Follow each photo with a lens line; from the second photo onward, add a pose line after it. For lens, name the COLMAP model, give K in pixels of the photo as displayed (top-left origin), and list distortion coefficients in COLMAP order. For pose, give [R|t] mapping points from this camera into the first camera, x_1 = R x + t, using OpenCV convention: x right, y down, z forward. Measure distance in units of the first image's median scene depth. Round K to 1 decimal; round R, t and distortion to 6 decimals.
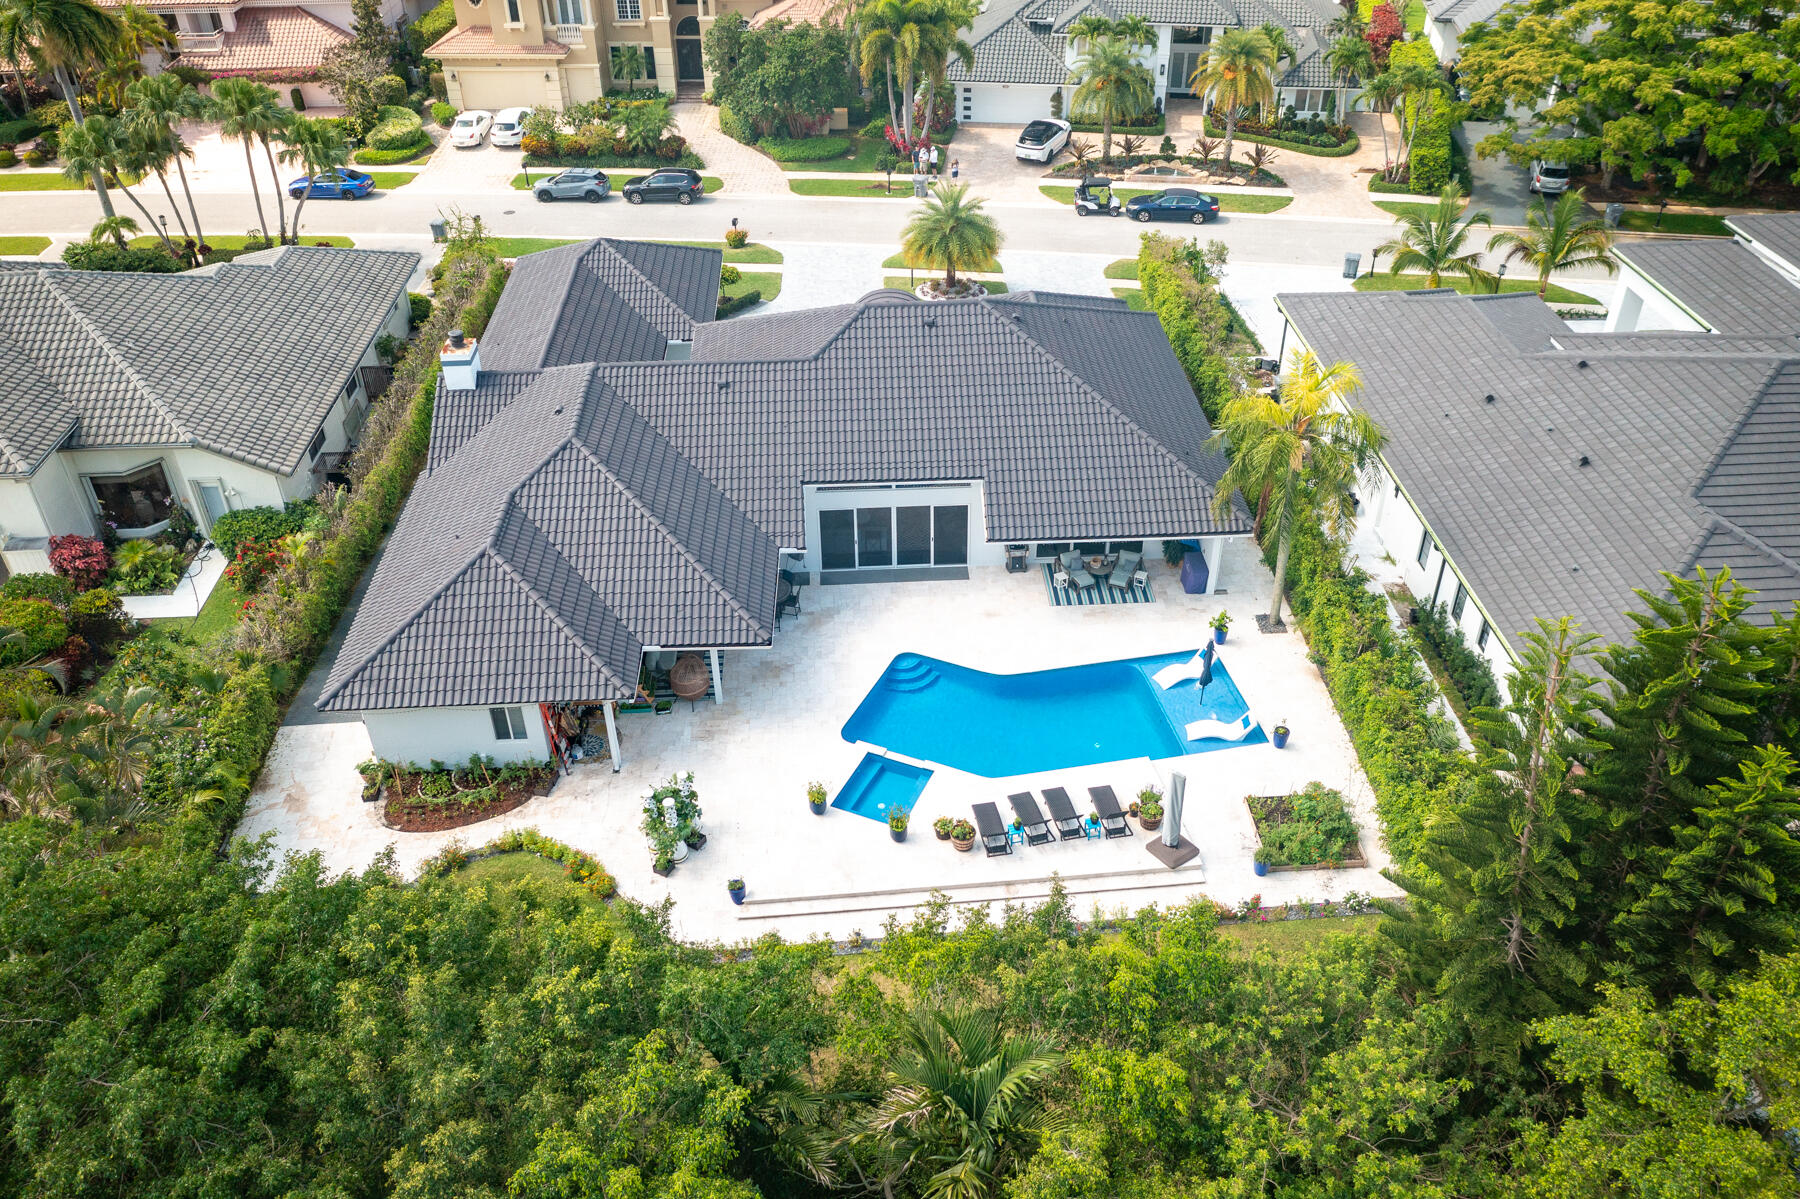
lens RADIAL K [[1405.1, 0, 900.0], [0, 1405.1, 599.5], [0, 0, 1]] dist [-0.042121, 0.079389]
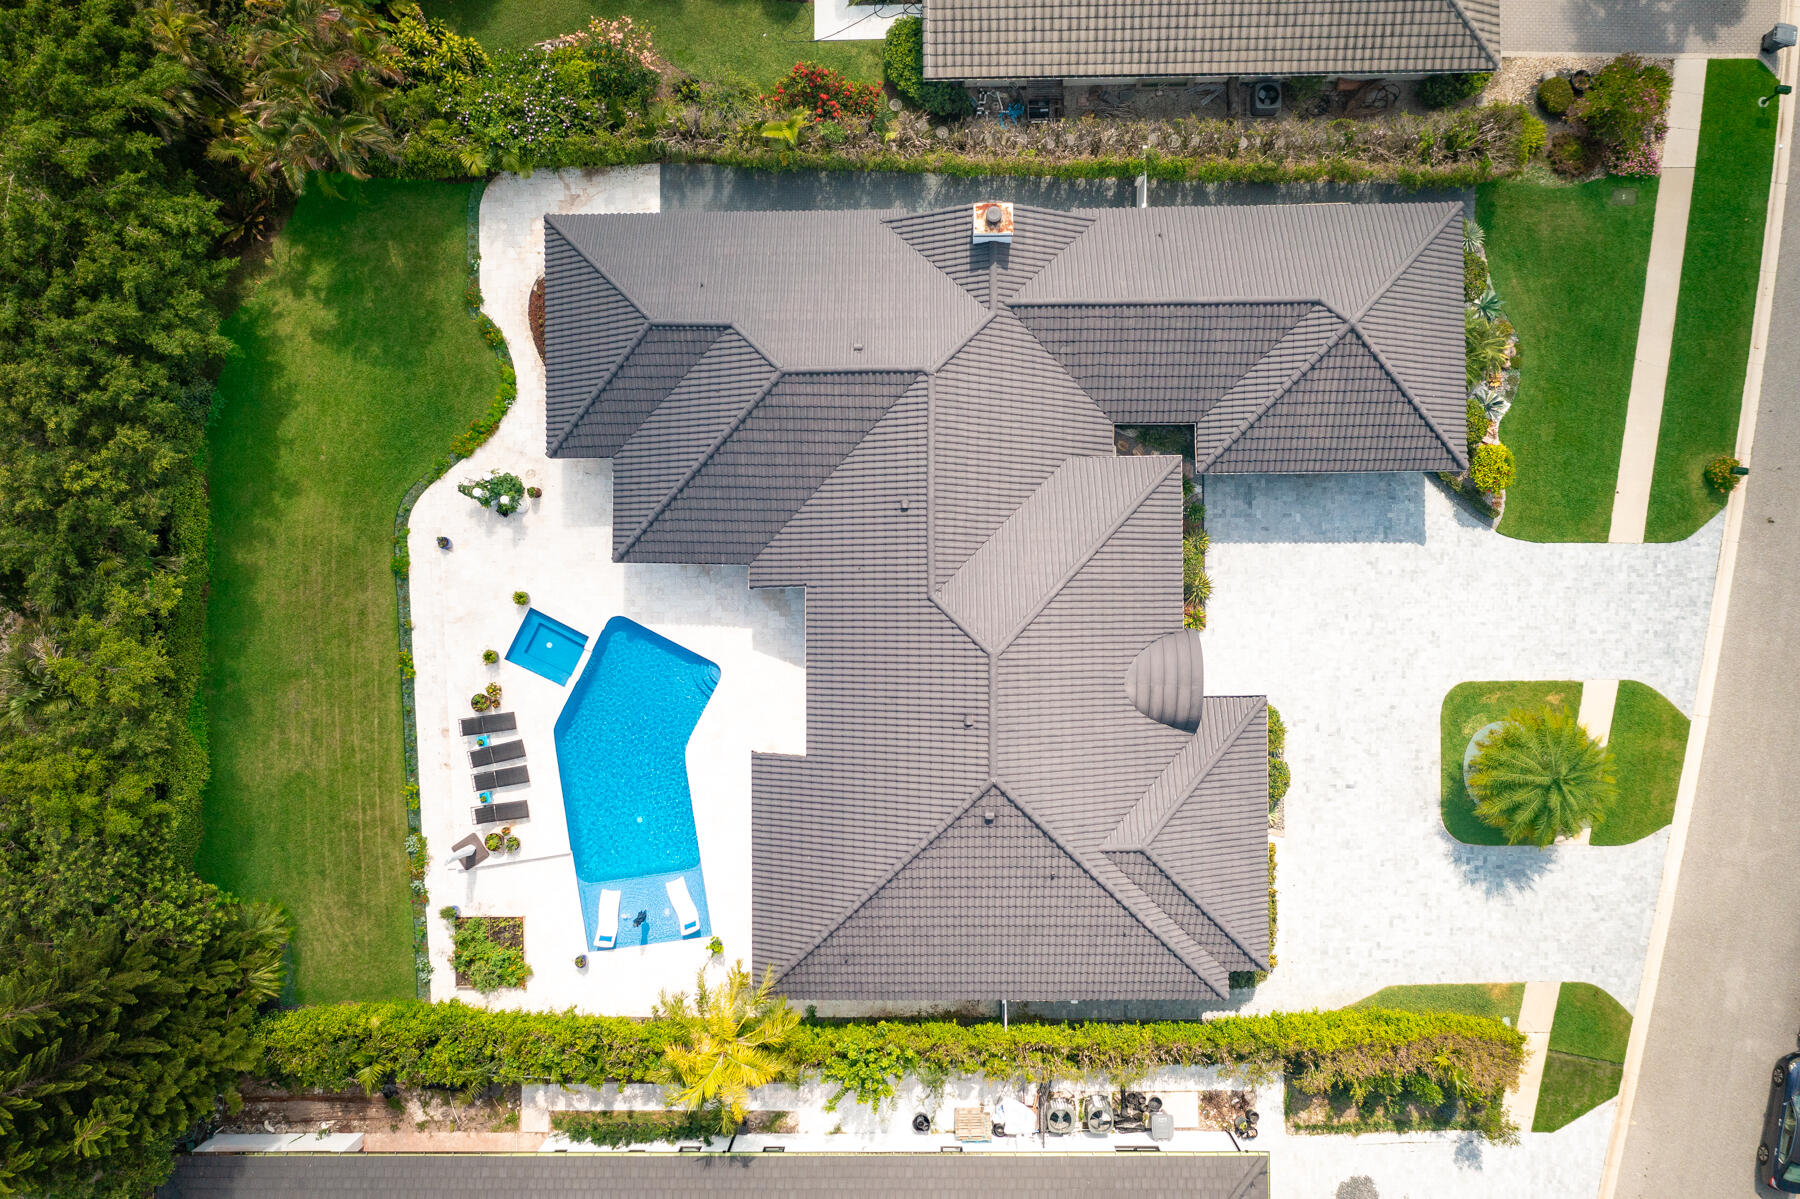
lens RADIAL K [[1405.1, 0, 900.0], [0, 1405.1, 599.5], [0, 0, 1]] dist [-0.042121, 0.079389]
pose [[-0.036780, 0.999314, 0.004398, -0.075614], [-0.560538, -0.024274, 0.827773, -1.152990], [0.827312, 0.027980, 0.561046, 0.536635]]
